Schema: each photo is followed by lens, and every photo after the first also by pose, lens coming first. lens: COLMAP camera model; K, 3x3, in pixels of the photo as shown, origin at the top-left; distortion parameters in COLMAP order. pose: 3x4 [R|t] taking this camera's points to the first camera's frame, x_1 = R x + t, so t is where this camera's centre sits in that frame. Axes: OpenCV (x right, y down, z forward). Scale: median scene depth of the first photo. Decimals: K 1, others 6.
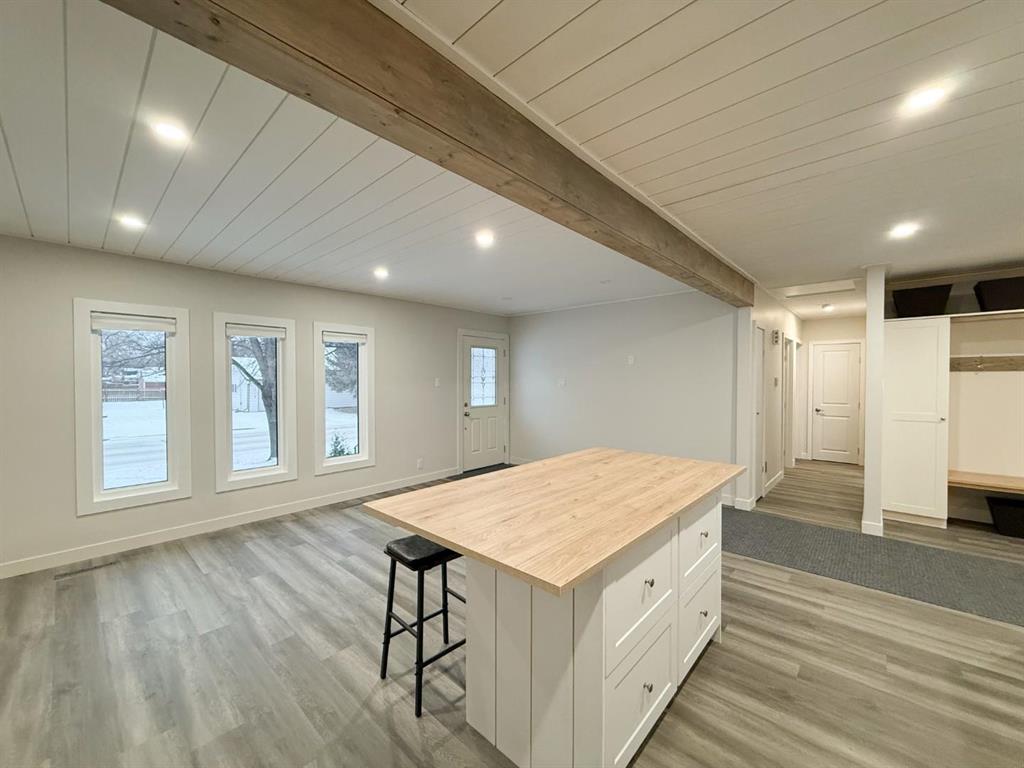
lens RADIAL K [[407.6, 0, 508.5], [0, 407.6, 384.6], [0, 0, 1]] dist [-0.001149, 0.000730]
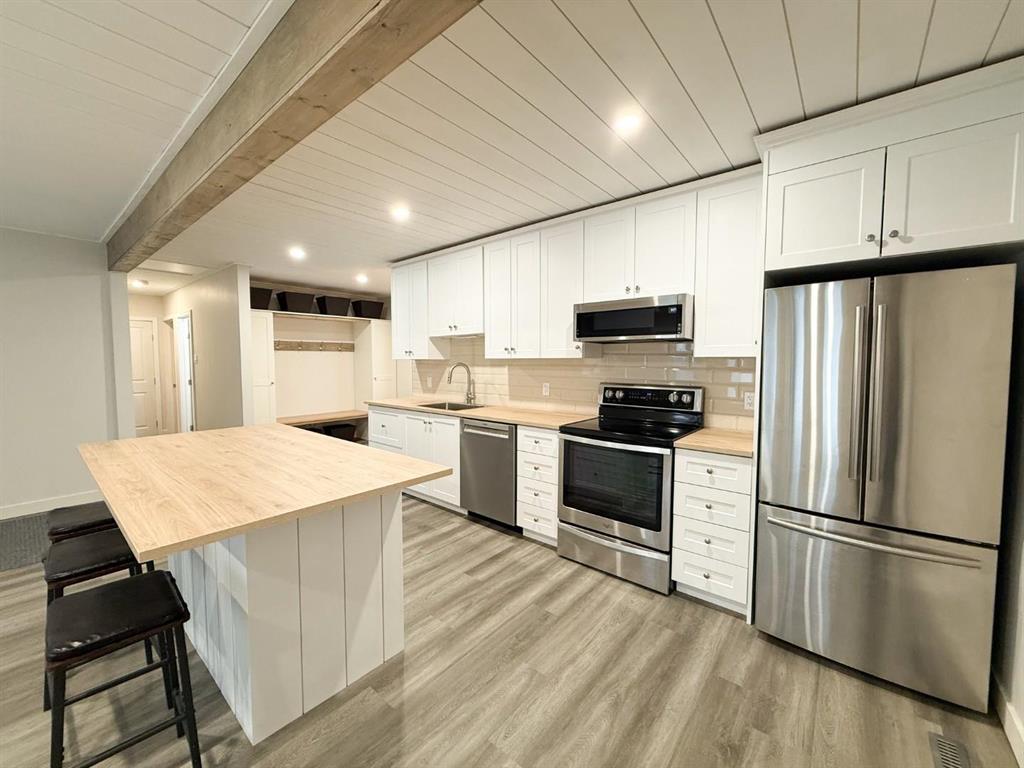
lens RADIAL K [[407.6, 0, 511.9], [0, 407.6, 385.3], [0, 0, 1]] dist [-0.001149, 0.000730]
pose [[-0.046298, -0.063036, 0.996937, -0.530802], [0.012289, 0.997895, 0.063668, 0.014062], [-0.998852, 0.015199, -0.045425, 0.276311]]
